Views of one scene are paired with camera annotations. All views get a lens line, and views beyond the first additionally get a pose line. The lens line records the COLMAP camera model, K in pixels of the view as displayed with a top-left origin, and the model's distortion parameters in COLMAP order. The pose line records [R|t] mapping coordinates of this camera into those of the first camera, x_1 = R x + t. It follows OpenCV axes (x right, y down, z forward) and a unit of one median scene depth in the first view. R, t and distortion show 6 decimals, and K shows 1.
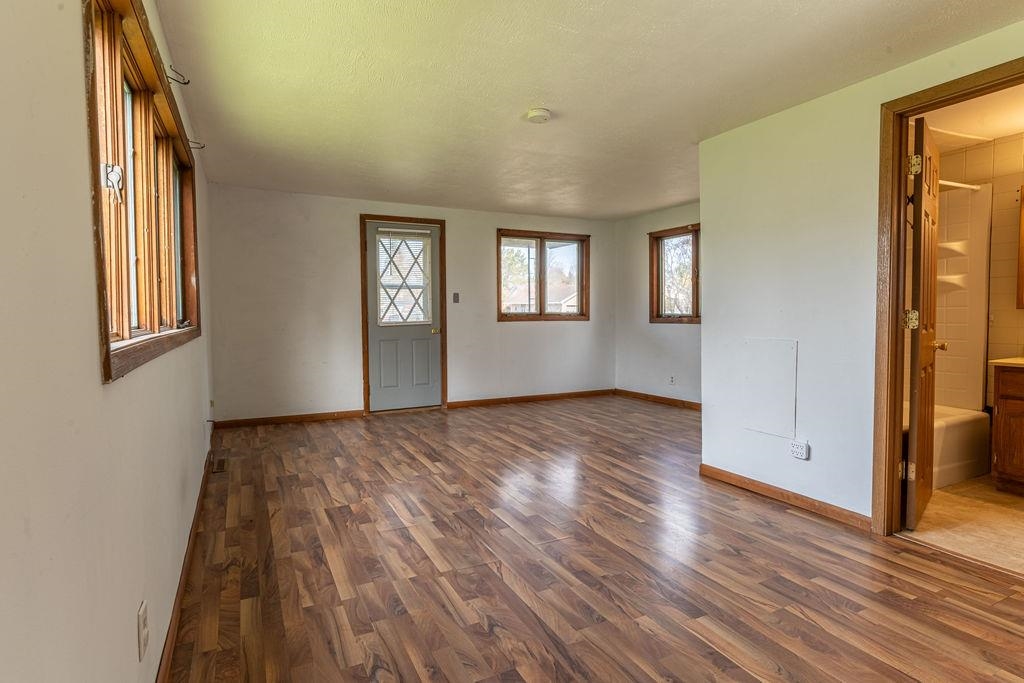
lens RADIAL K [[546.3, 0, 478.3], [0, 546.3, 330.6], [0, 0, 1]] dist [-0.004541, -0.002203]
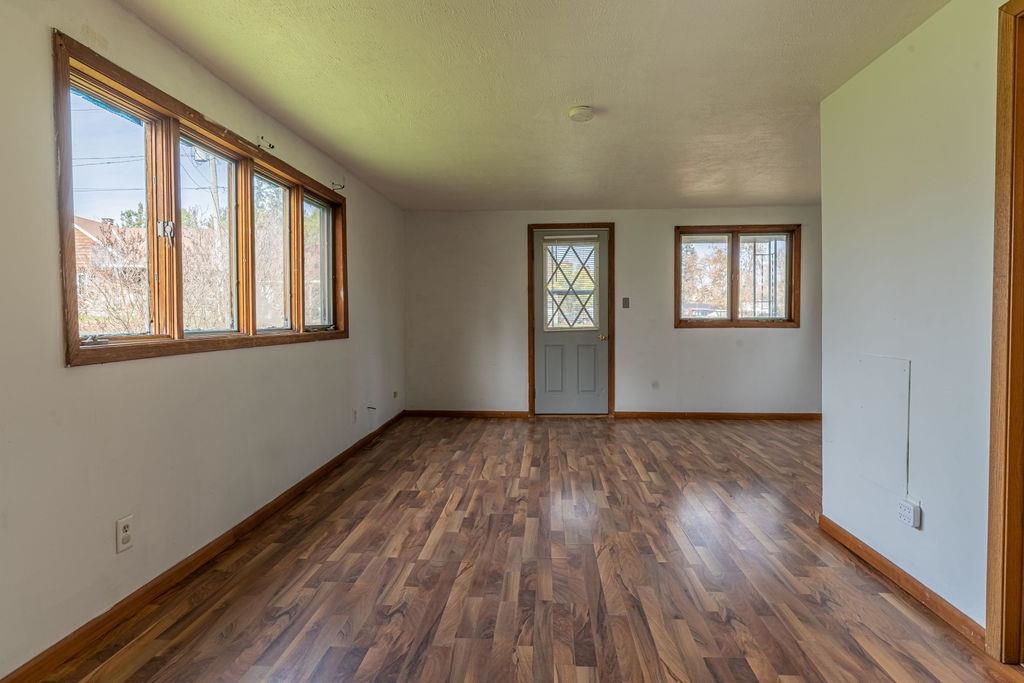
lens RADIAL K [[546.3, 0, 474.1], [0, 546.3, 333.1], [0, 0, 1]] dist [-0.004541, -0.002203]
pose [[0.858378, 0.013997, -0.512826, 0.389430], [-0.015238, 0.999882, 0.001786, -0.008717], [0.512791, 0.006281, 0.858491, 0.079704]]
